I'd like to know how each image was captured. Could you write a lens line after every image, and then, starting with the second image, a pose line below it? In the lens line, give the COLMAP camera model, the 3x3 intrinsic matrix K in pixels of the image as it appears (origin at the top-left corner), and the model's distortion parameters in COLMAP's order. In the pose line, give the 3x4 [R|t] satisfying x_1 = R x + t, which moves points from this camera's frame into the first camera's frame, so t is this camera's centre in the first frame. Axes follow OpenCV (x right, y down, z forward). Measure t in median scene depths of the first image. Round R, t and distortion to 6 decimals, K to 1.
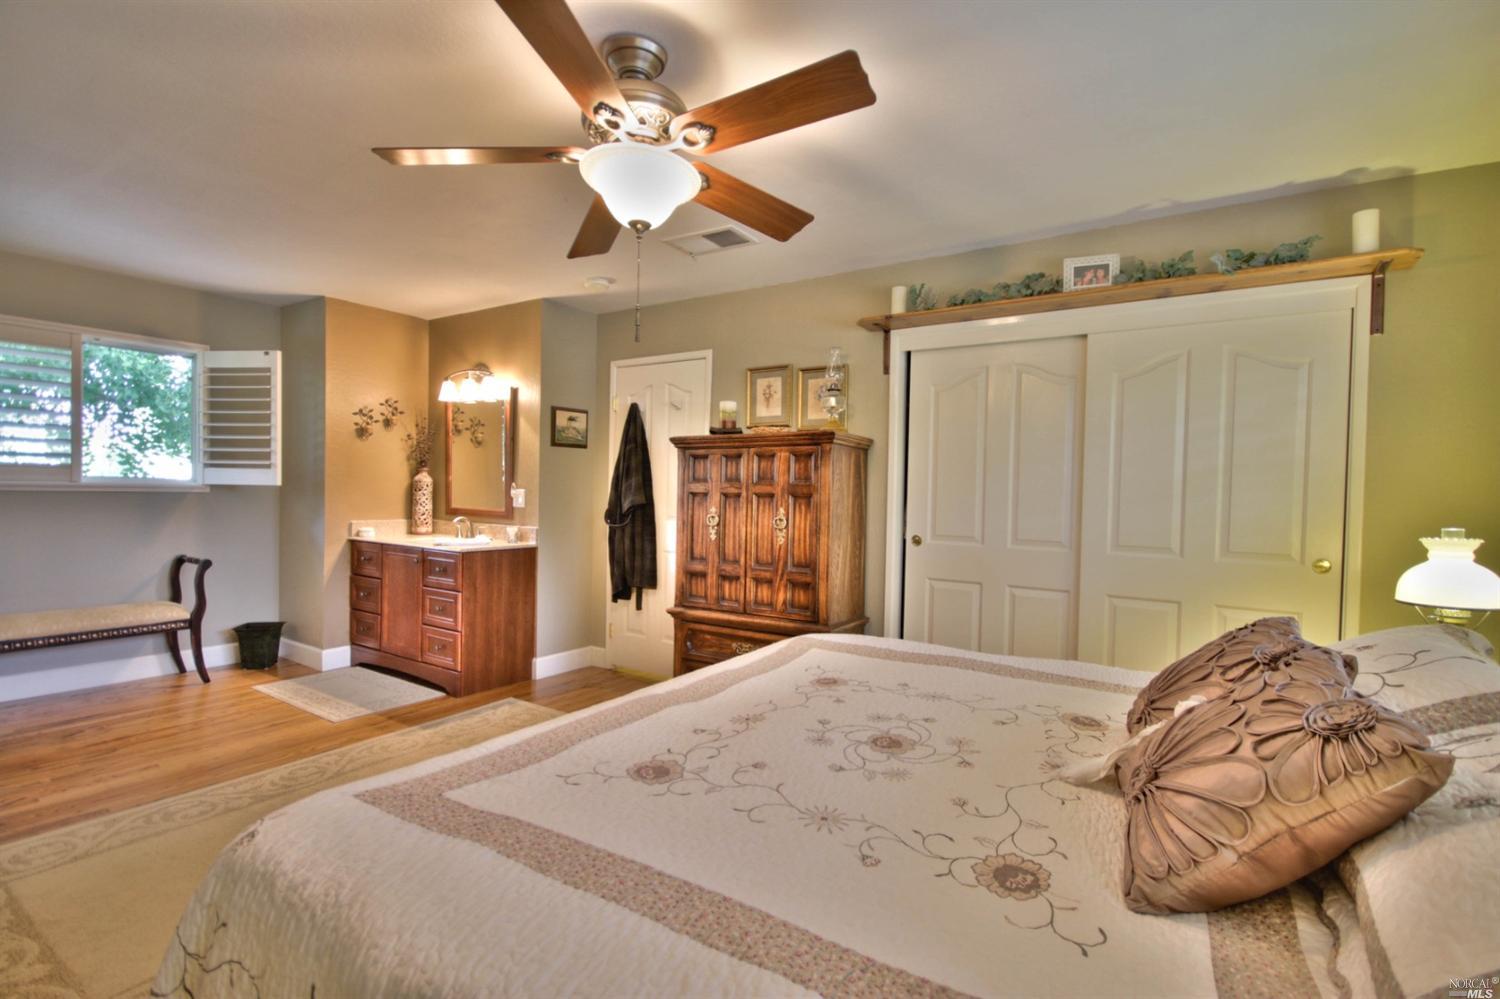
lens RADIAL K [[692.2, 0, 753.8], [0, 692.2, 504.6], [0, 0, 1]] dist [0.006921, -0.010090]
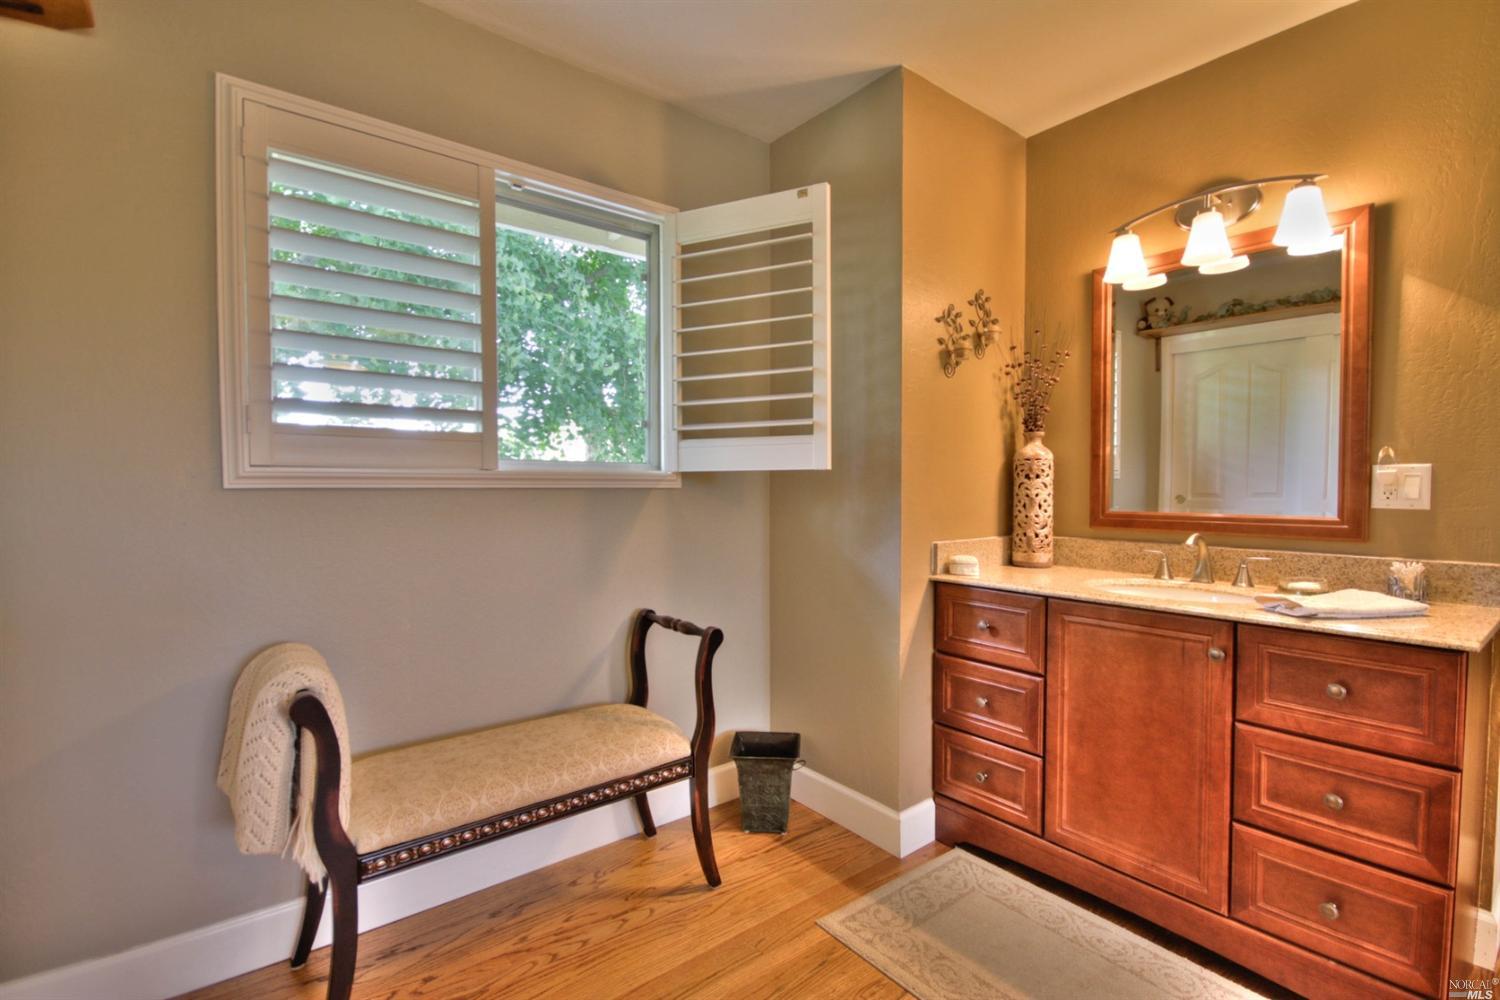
lens RADIAL K [[692.2, 0, 746.6], [0, 692.2, 504.0], [0, 0, 1]] dist [0.006921, -0.010090]
pose [[0.946288, -0.010761, -0.323147, -0.558088], [0.012449, 0.999918, 0.003156, -0.005994], [0.323086, -0.007009, 0.946344, 0.508315]]
